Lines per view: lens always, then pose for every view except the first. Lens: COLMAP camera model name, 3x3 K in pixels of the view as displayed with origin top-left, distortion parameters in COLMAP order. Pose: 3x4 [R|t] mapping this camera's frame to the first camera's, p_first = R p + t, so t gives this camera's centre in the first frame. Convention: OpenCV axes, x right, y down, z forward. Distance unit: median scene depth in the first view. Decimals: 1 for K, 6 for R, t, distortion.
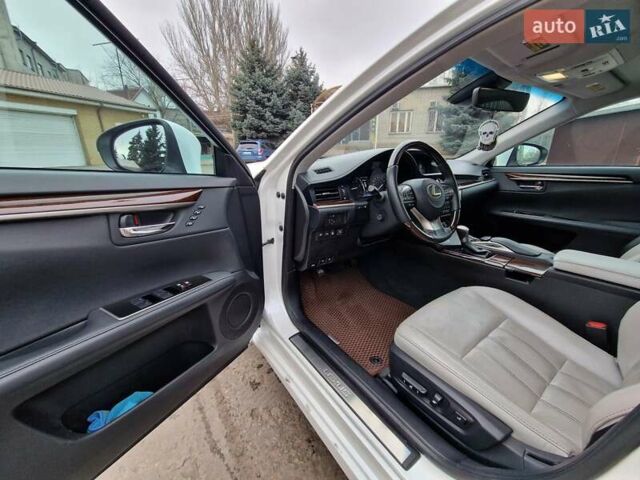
lens RADIAL K [[257.6, 0, 321.1], [0, 257.6, 238.6], [0, 0, 1]] dist [-0.001141, -0.000111]
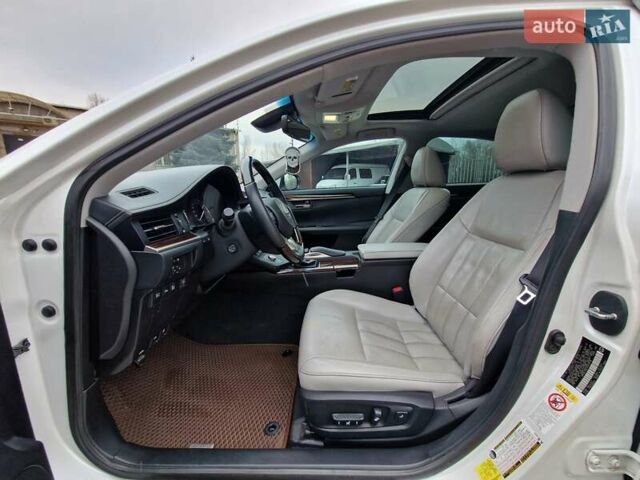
lens RADIAL K [[257.6, 0, 321.1], [0, 257.6, 238.6], [0, 0, 1]] dist [-0.001141, -0.000111]
pose [[0.599822, -0.164520, 0.783037, -0.232120], [0.260542, 0.965457, 0.003266, -0.047453], [-0.756526, 0.202055, 0.621967, 0.315904]]
